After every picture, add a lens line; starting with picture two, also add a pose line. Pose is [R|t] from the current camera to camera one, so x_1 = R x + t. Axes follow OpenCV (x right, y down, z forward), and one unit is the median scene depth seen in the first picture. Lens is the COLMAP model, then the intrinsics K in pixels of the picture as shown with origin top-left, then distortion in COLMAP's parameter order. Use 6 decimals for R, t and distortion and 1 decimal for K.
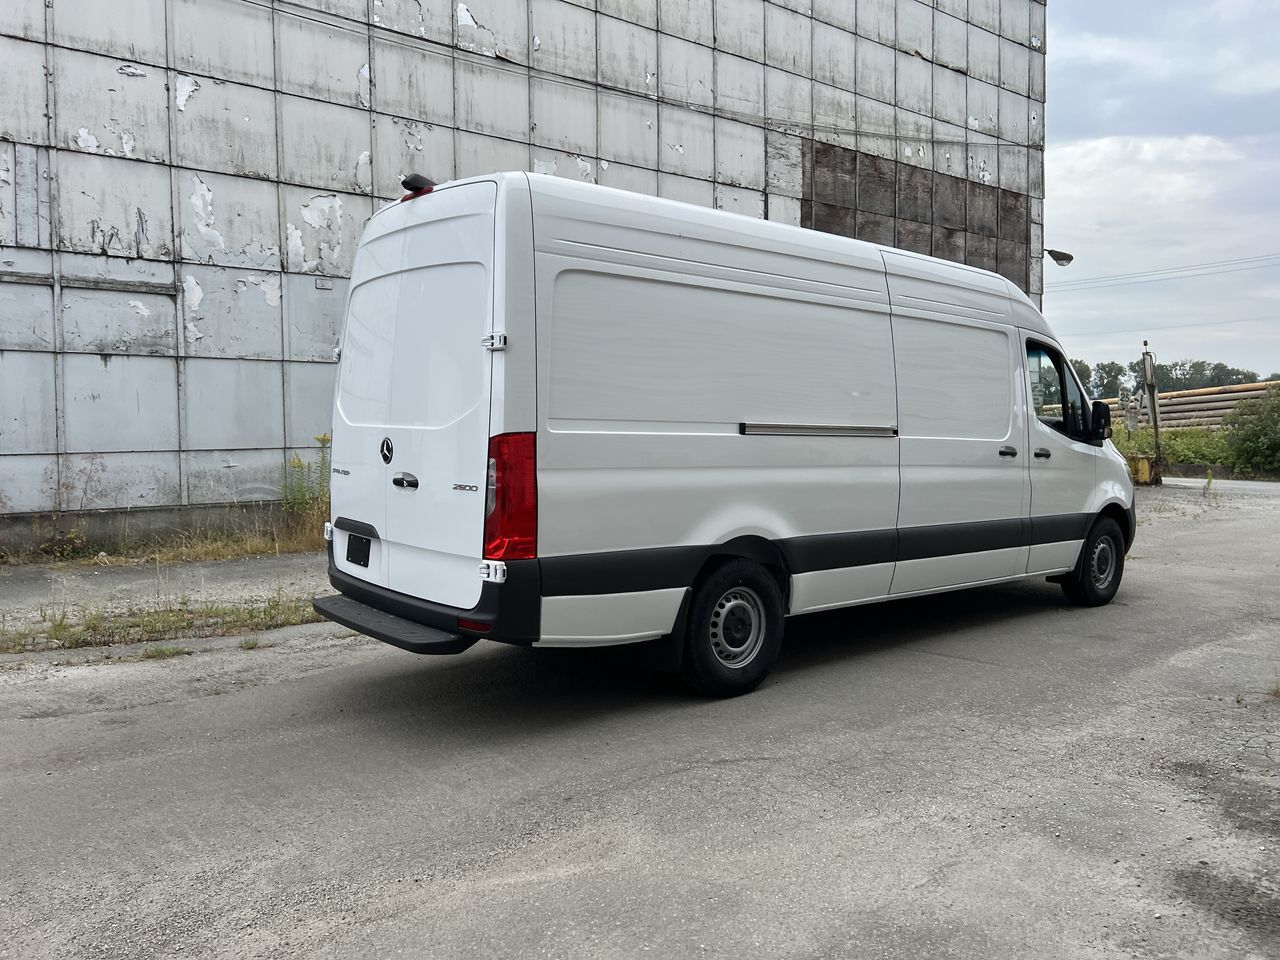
lens RADIAL K [[962.4, 0, 632.3], [0, 962.4, 473.1], [0, 0, 1]] dist [0.058760, -0.060664]
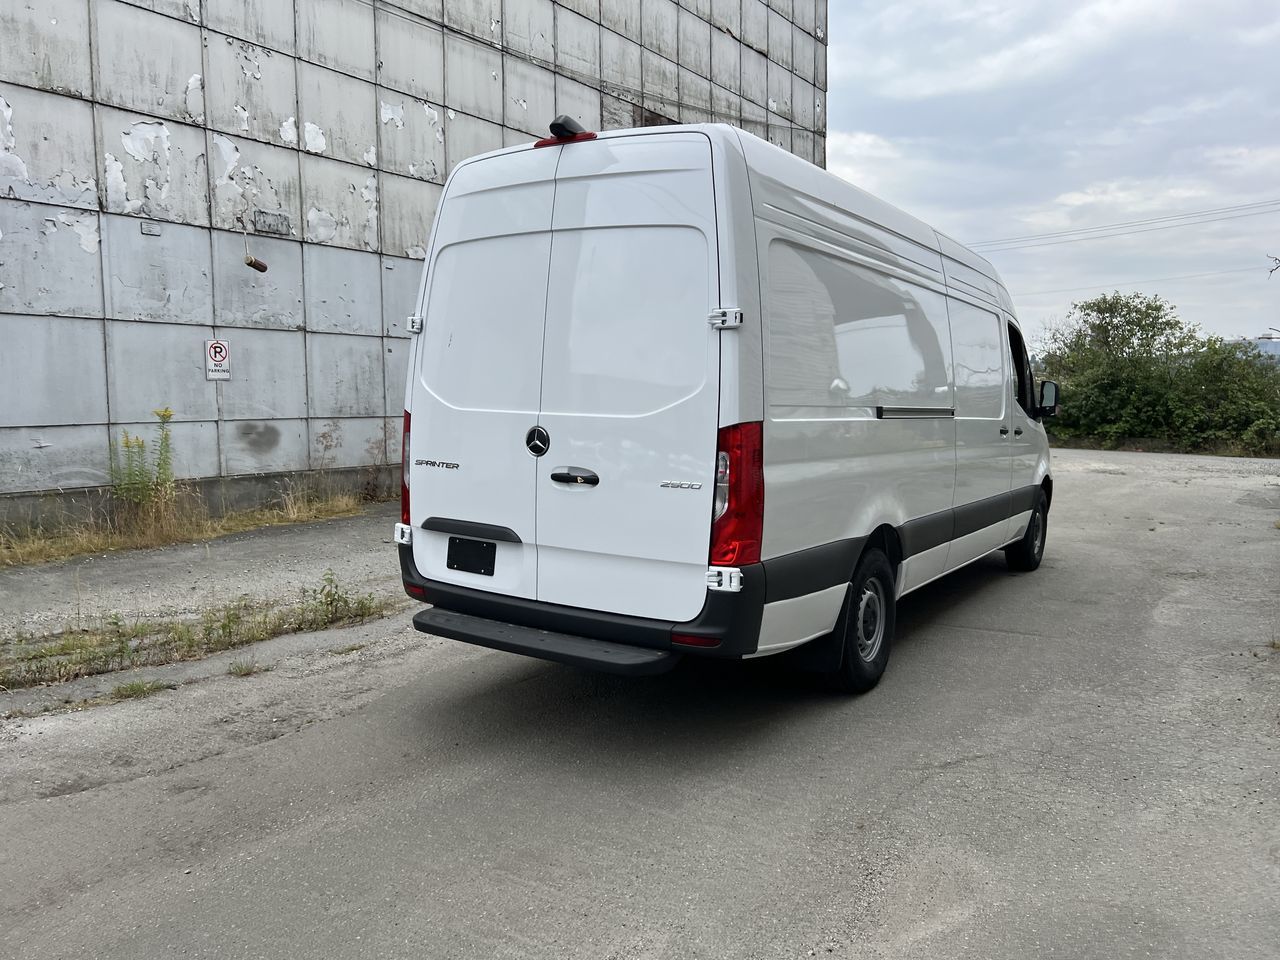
lens RADIAL K [[962.4, 0, 633.3], [0, 962.4, 471.9], [0, 0, 1]] dist [0.058760, -0.060664]
pose [[0.957652, -0.019297, 0.287281, -0.298064], [0.009514, 0.999328, 0.035412, -0.017807], [-0.287771, -0.031179, 0.957191, 0.112338]]
